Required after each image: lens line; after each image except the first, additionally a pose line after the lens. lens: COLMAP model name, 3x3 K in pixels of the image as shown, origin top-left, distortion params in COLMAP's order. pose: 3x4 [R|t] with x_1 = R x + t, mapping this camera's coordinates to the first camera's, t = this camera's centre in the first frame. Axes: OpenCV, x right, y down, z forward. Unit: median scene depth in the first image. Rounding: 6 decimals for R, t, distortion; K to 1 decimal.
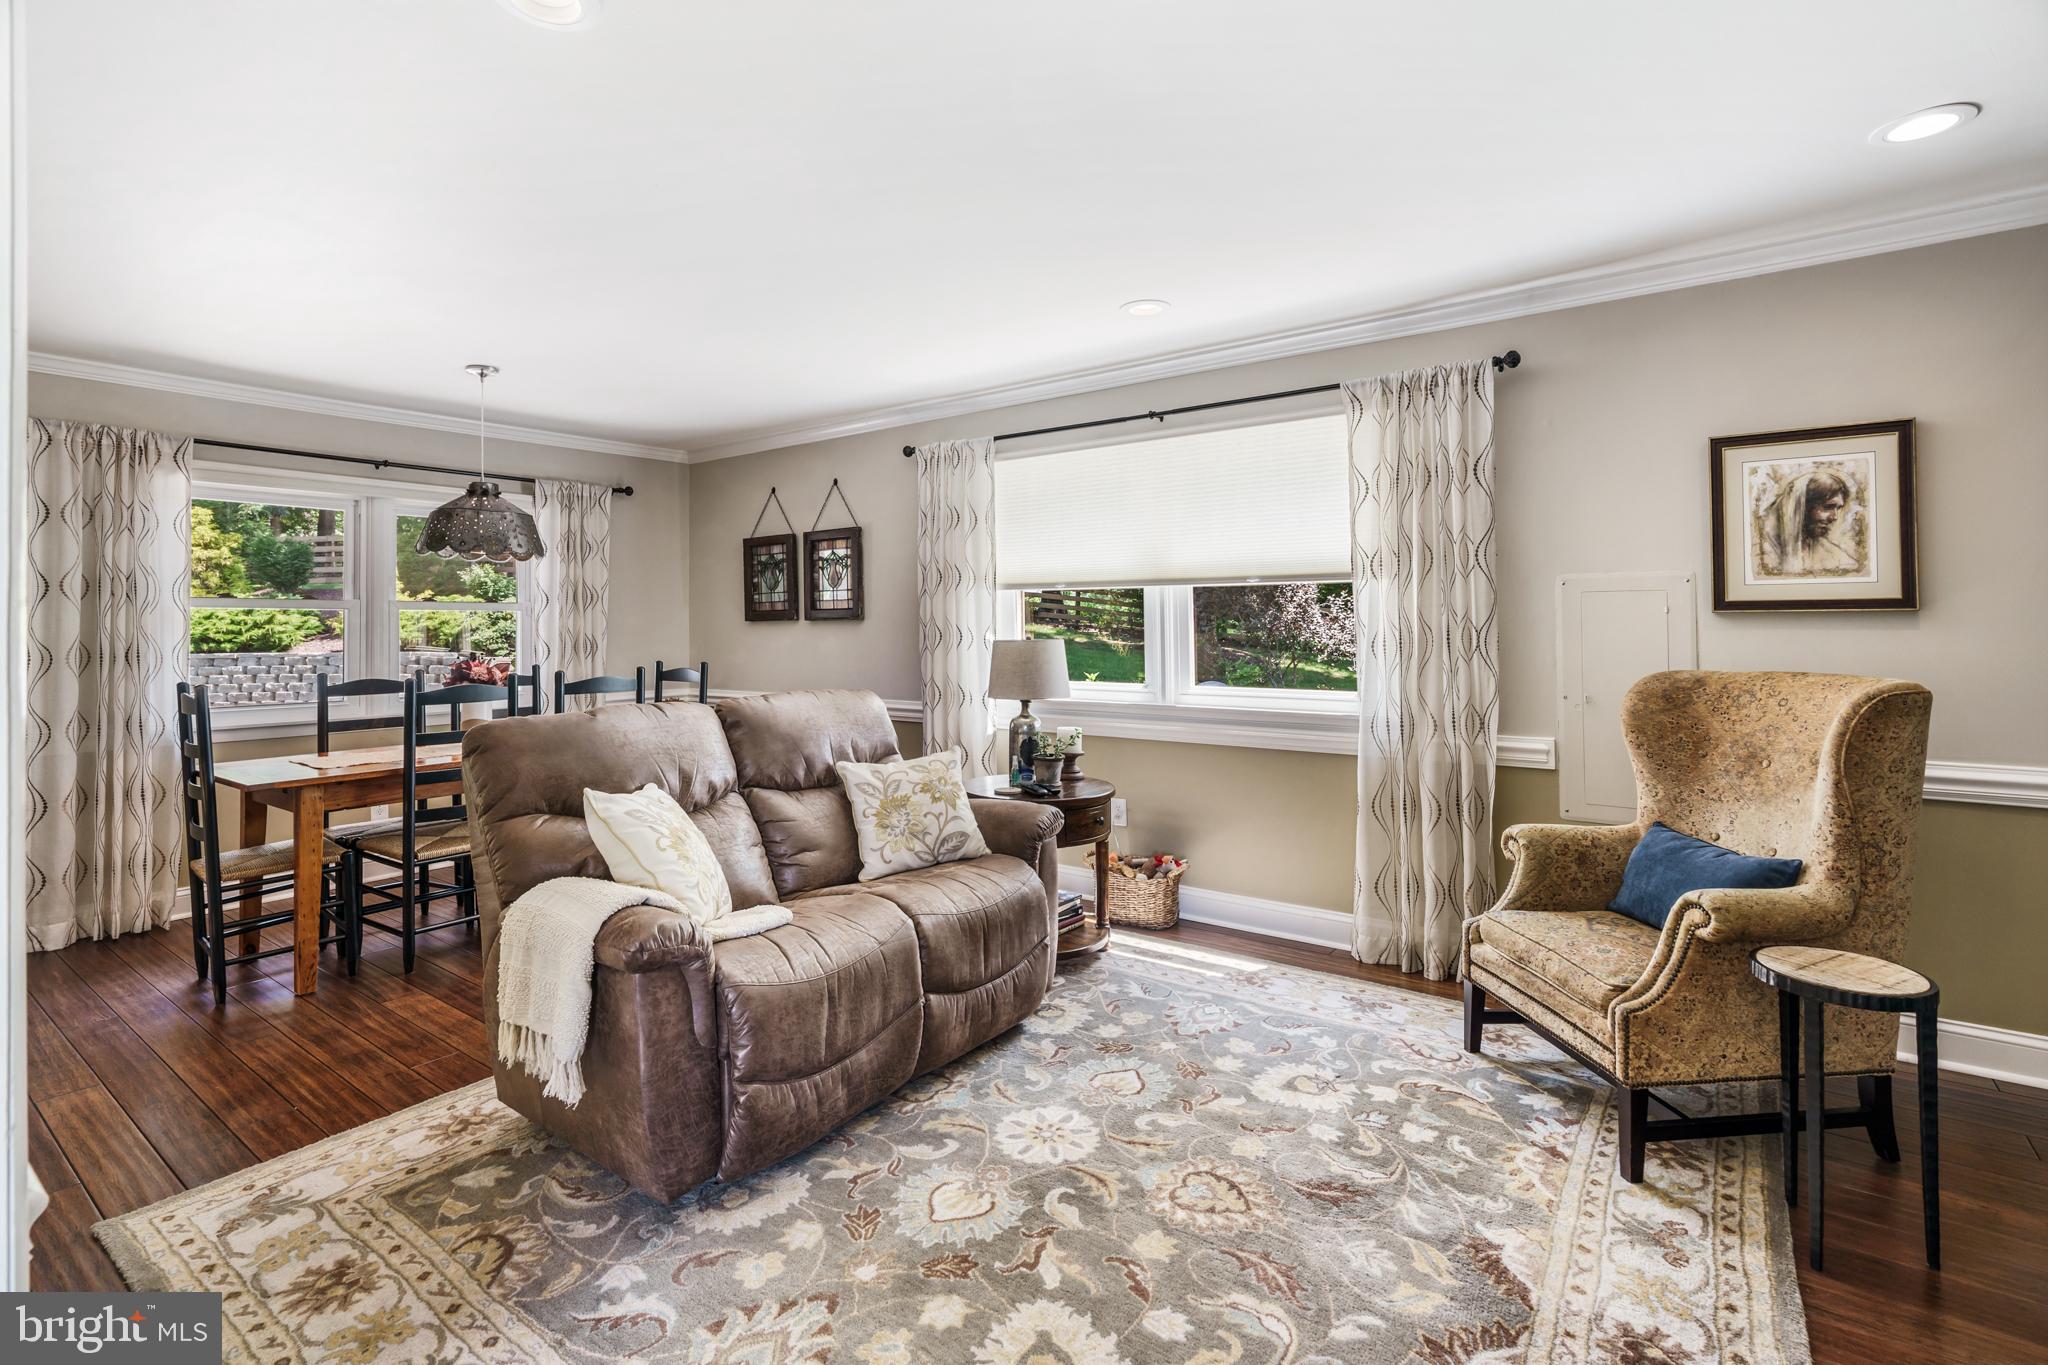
lens RADIAL K [[951.1, 0, 1023.9], [0, 951.1, 618.1], [0, 0, 1]] dist [-0.003800, 0.001047]
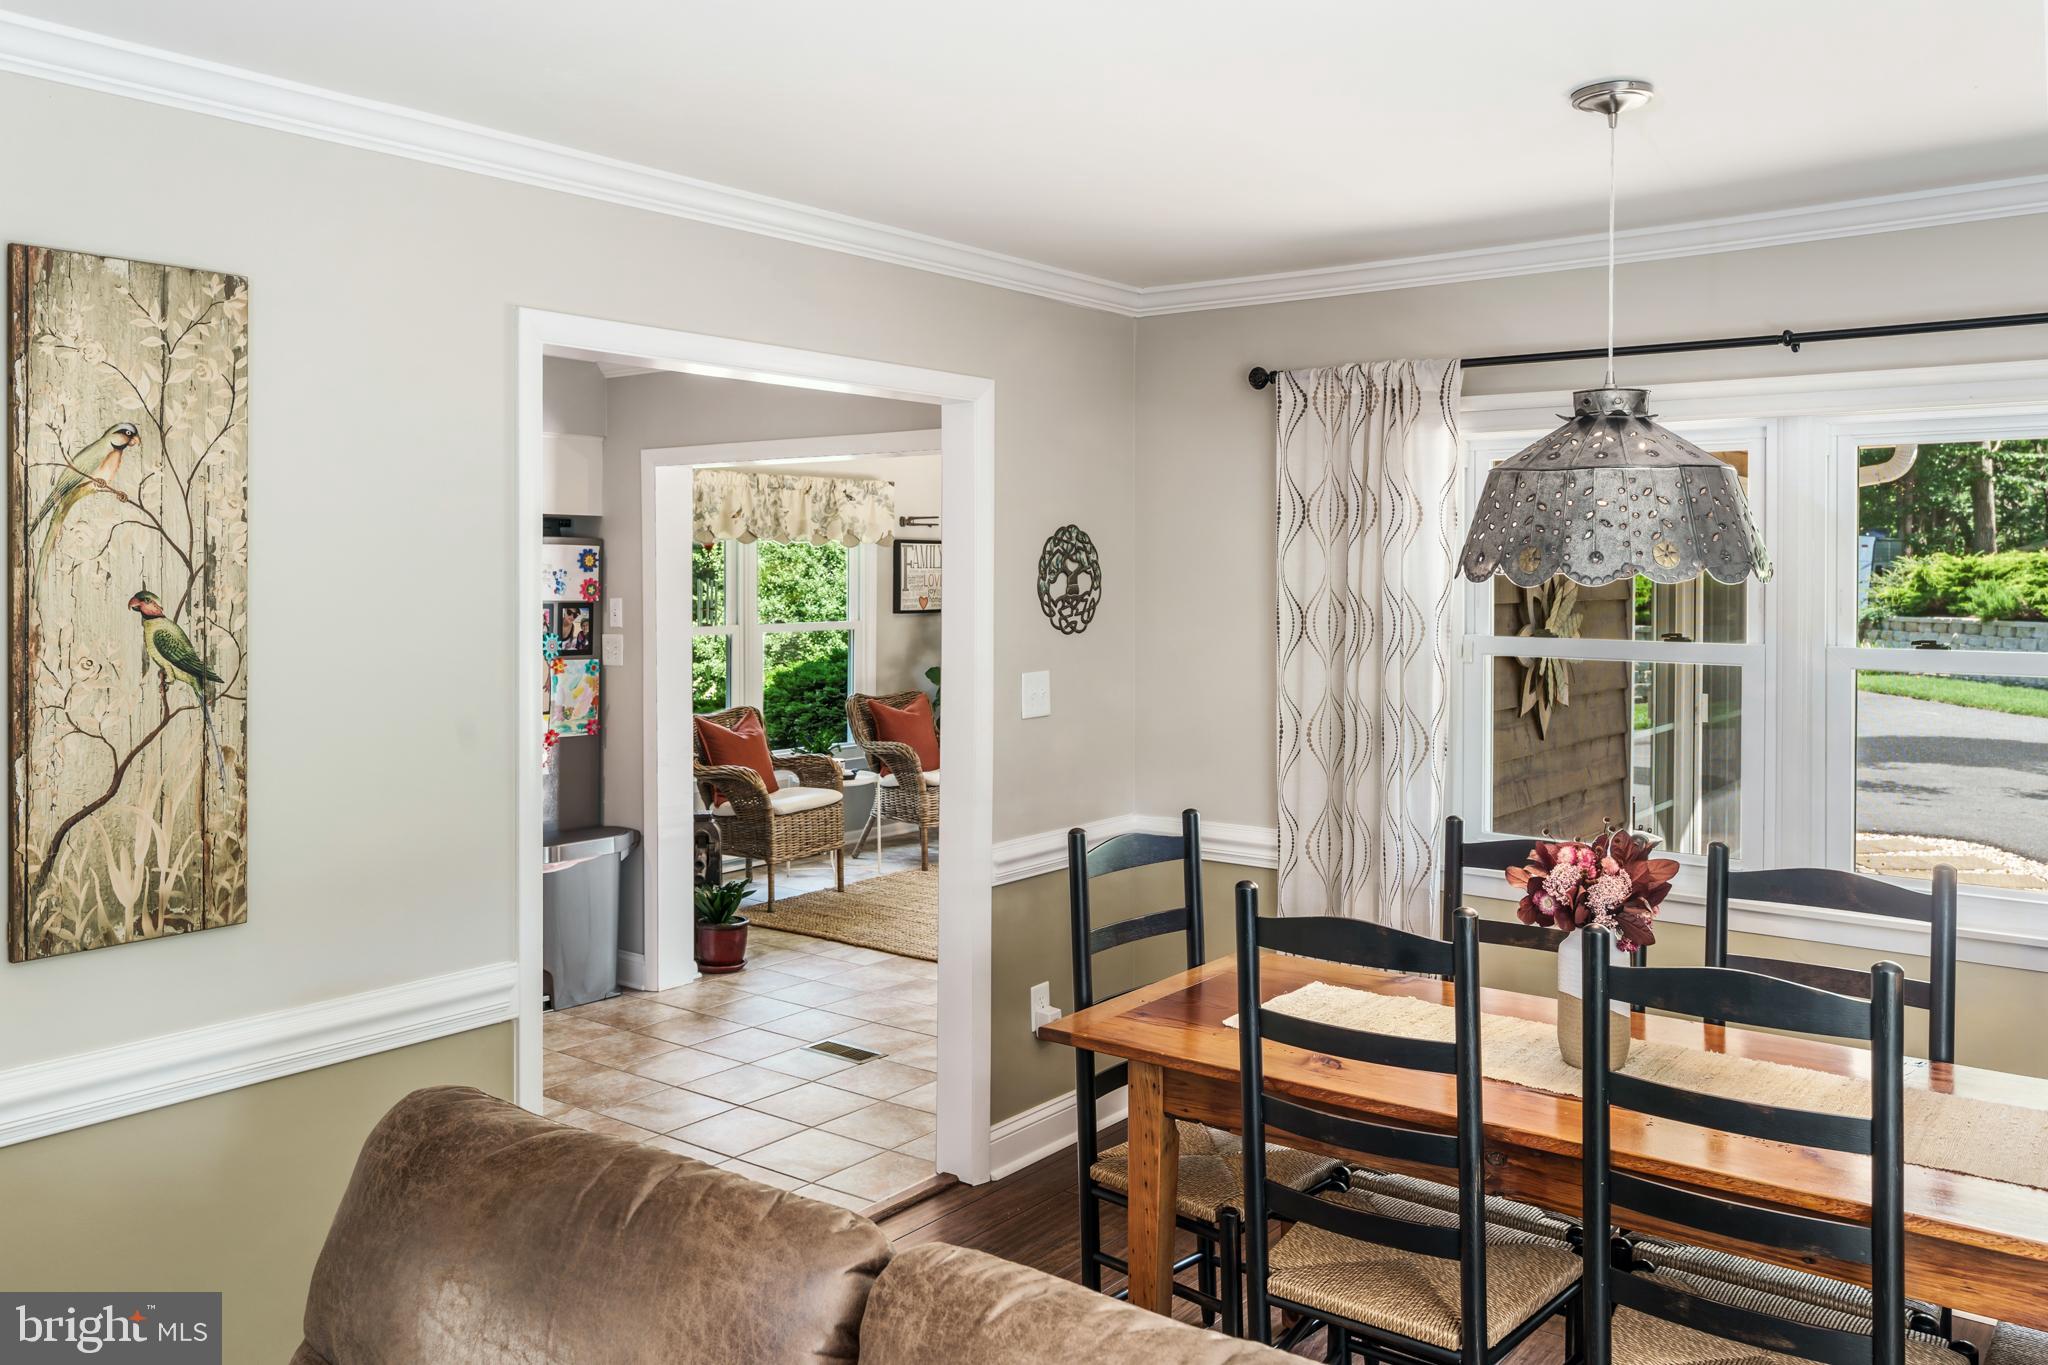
lens RADIAL K [[1607.5, 0, 1021.5], [0, 1607.5, 578.2], [0, 0, 1]] dist [0.004379, 0.001163]
pose [[-0.020437, 0.015919, -0.999664, 0.088542], [0.008249, 0.999842, 0.015753, -0.077100], [0.999757, -0.007924, -0.020565, 0.766269]]
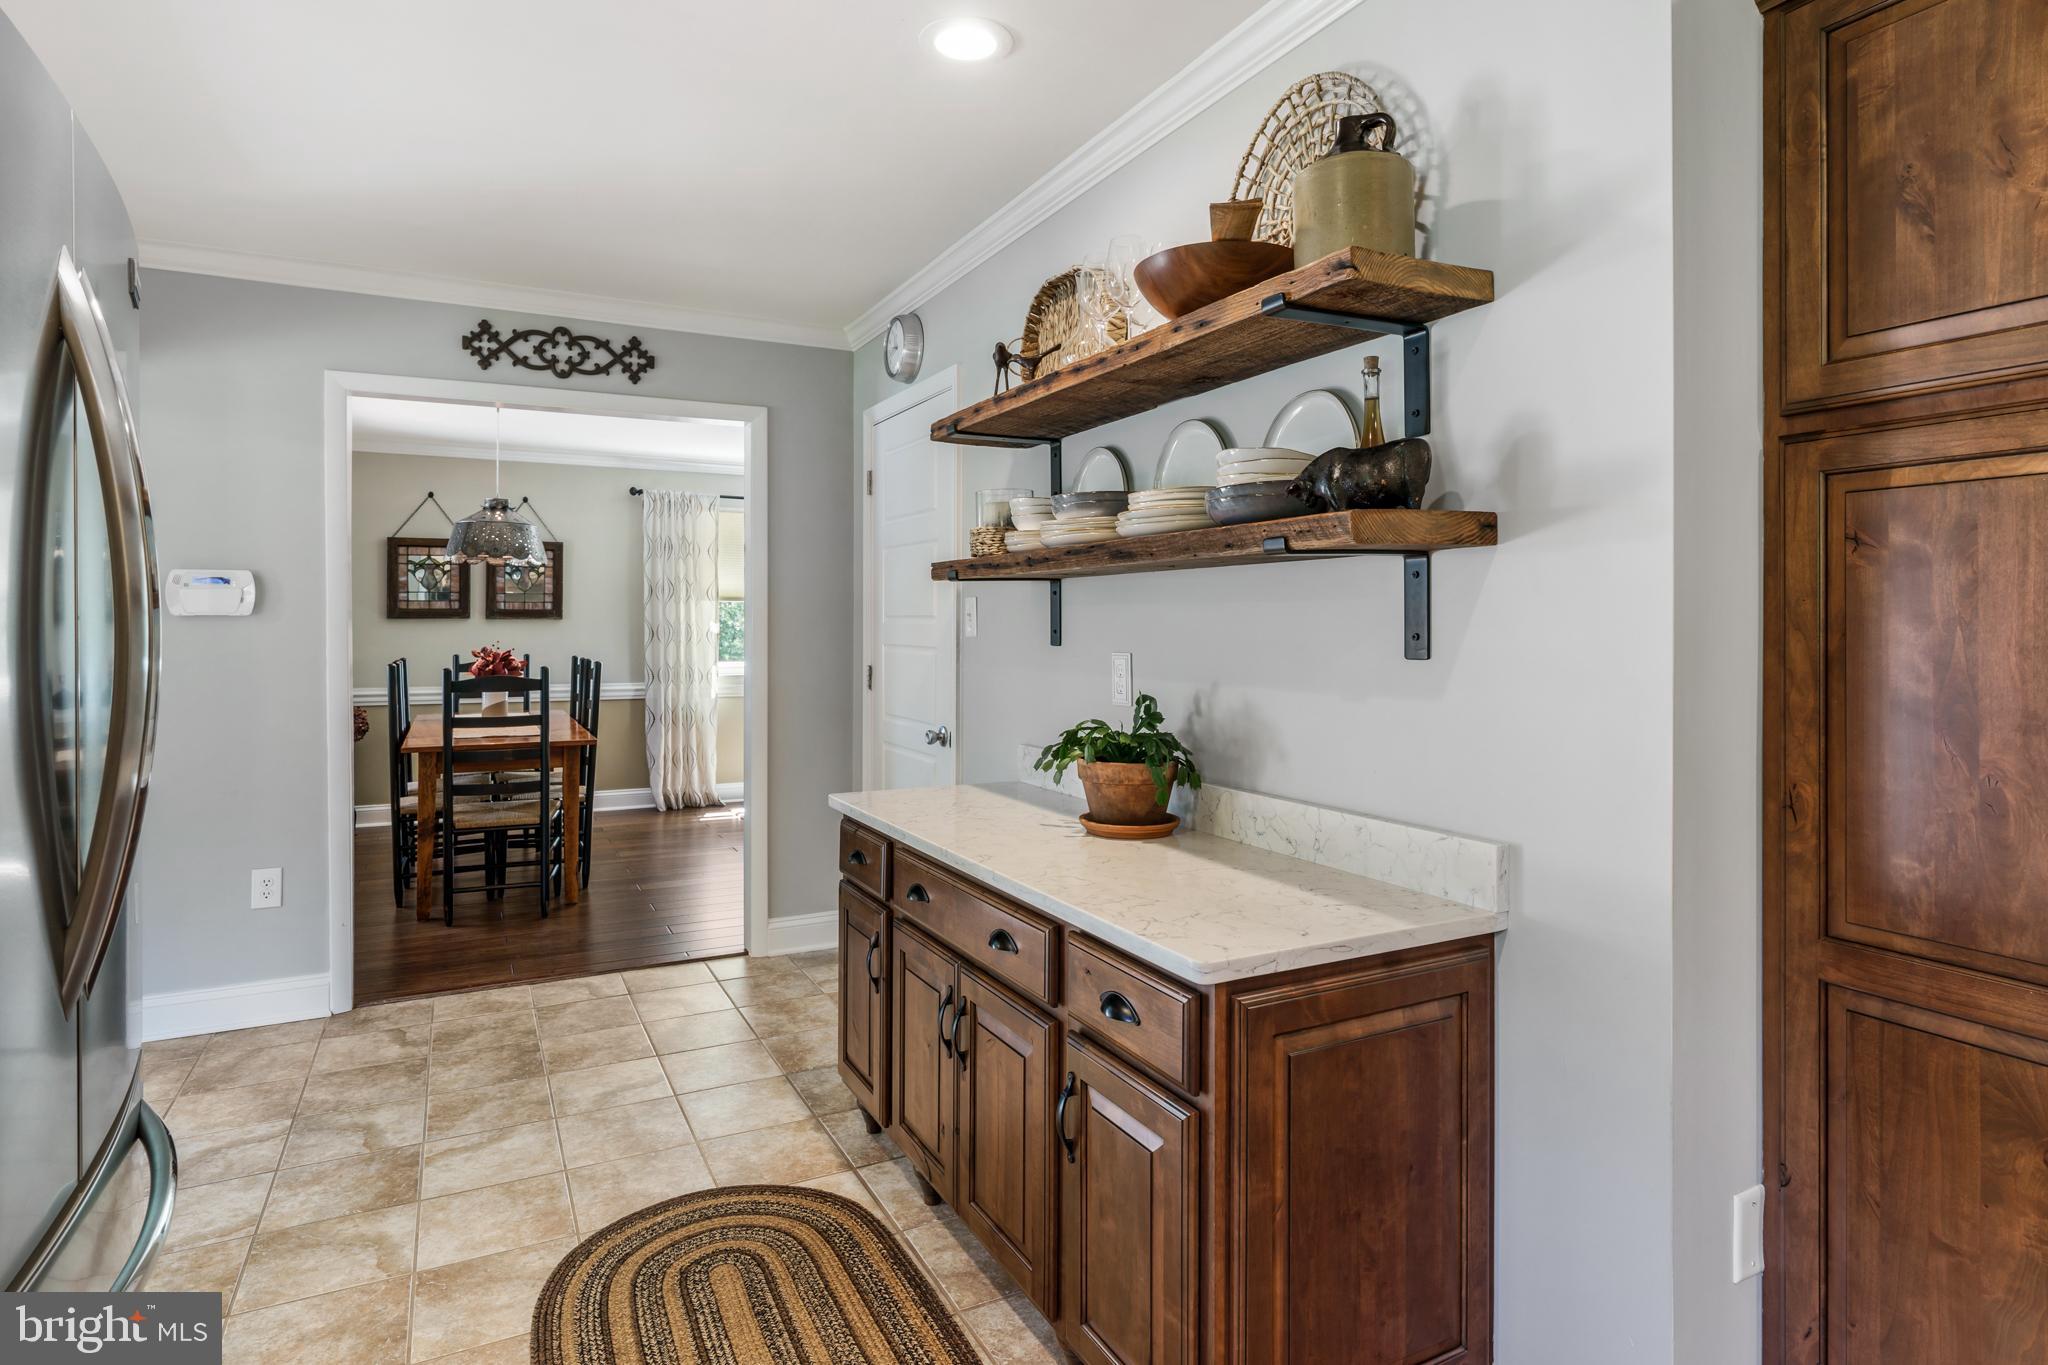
lens RADIAL K [[1081.0, 0, 1025.1], [0, 1081.0, 629.7], [0, 0, 1]] dist [0.001198, 0.000313]
pose [[0.440030, 0.005978, 0.897963, -1.477370], [-0.011470, 0.999934, -0.001036, 0.012288], [-0.897910, -0.009844, 0.440070, -0.169921]]
